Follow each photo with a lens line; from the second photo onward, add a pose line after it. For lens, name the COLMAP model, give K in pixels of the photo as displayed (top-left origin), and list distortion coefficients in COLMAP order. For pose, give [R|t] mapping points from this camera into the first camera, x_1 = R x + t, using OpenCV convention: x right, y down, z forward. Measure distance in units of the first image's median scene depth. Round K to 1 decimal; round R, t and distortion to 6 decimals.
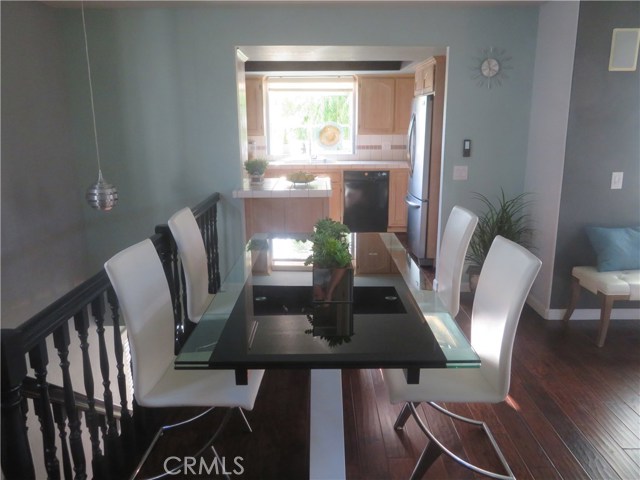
lens RADIAL K [[506.6, 0, 320.0], [0, 506.6, 240.0], [0, 0, 1]] dist [0.003748, 0.002487]
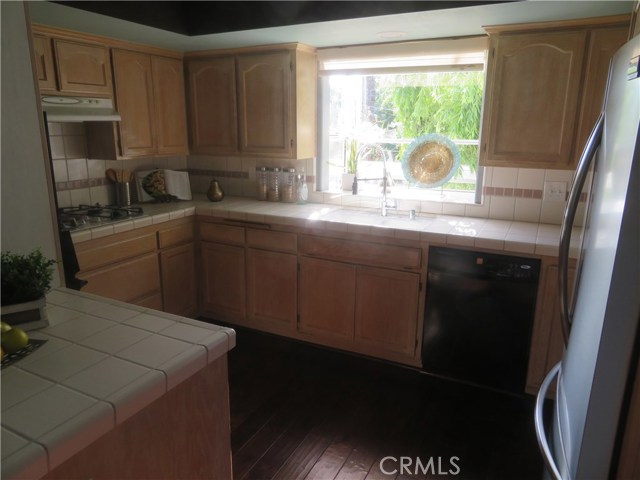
lens RADIAL K [[454.5, 0, 320.0], [0, 454.5, 240.0], [0, 0, 1]] dist [-0.005519, -0.000354]
pose [[0.889630, 0.121698, -0.440169, 0.135927], [-0.115771, 0.992454, 0.040409, -0.144896], [0.441765, 0.015010, 0.897005, 0.588831]]
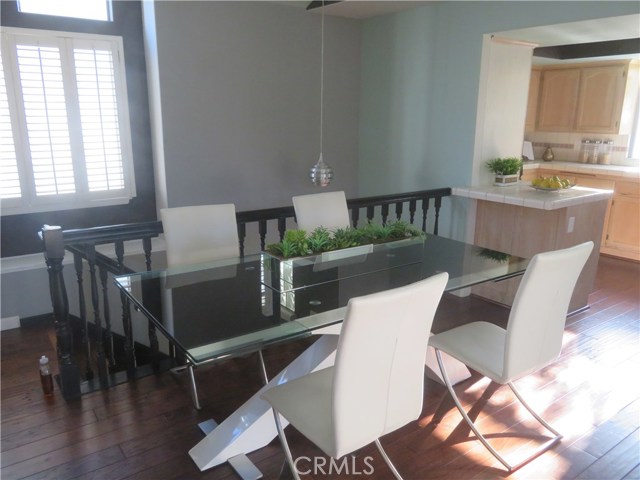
lens RADIAL K [[506.6, 0, 320.0], [0, 506.6, 240.0], [0, 0, 1]] dist [0.003748, 0.002487]
pose [[0.584325, 0.208196, -0.784359, 0.289741], [-0.198756, 0.973809, 0.110416, -0.035116], [0.786804, 0.091377, 0.610401, 0.140409]]
